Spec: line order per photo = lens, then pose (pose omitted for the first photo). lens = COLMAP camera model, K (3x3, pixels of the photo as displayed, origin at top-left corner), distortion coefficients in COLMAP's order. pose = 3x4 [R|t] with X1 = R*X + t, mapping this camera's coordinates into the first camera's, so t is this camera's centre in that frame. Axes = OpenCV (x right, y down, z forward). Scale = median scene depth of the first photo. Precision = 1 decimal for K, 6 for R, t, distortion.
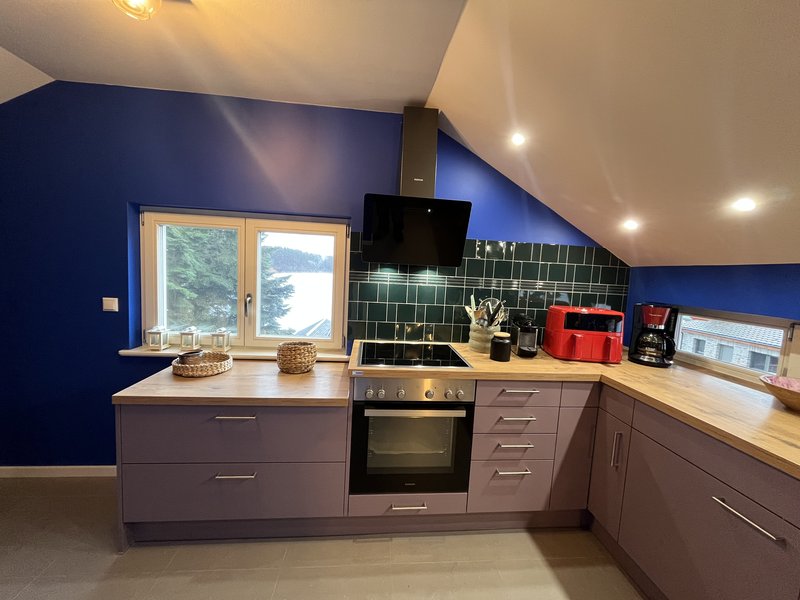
lens RADIAL K [[320.7, 0, 401.8], [0, 320.7, 299.6], [0, 0, 1]] dist [0.000074, -0.000080]
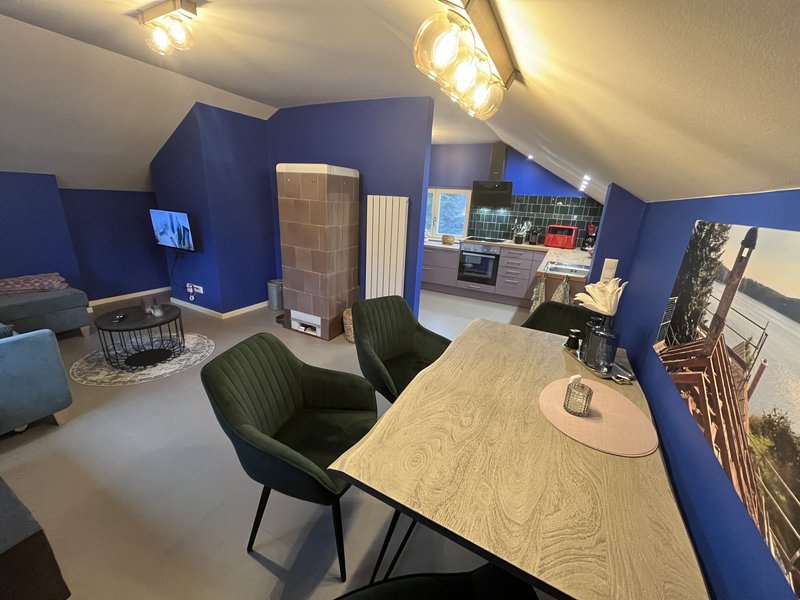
lens RADIAL K [[320.7, 0, 397.6], [0, 320.7, 303.1], [0, 0, 1]] dist [0.000074, -0.000080]
pose [[0.833021, 0.158603, -0.530020, 0.829194], [-0.050072, 0.975709, 0.213273, 0.130804], [0.550971, -0.151122, 0.820727, -1.547772]]
